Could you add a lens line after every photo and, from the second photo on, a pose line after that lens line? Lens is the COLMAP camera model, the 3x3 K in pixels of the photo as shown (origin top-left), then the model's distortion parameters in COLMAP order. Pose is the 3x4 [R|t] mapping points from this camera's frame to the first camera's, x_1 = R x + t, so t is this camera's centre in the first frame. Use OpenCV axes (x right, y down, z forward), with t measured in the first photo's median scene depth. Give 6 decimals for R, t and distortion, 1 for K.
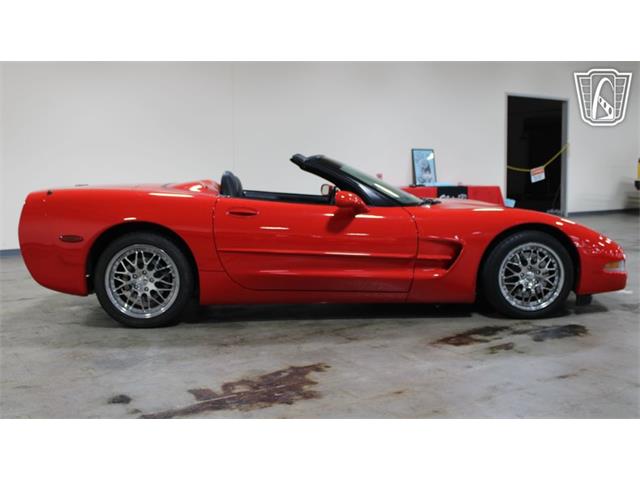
lens RADIAL K [[606.2, 0, 325.9], [0, 606.2, 242.7], [0, 0, 1]] dist [-0.084046, 0.000000]
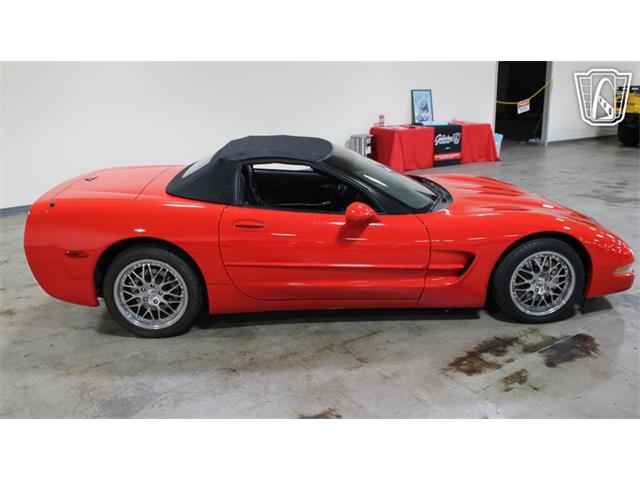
lens RADIAL K [[529.1, 0, 321.6], [0, 529.1, 260.9], [0, 0, 1]] dist [-0.111124, 0.045181]
pose [[0.999796, 0.001019, -0.020148, -0.005649], [0.002492, 0.984830, 0.173504, -0.135837], [0.020020, -0.173519, 0.984627, 0.160284]]
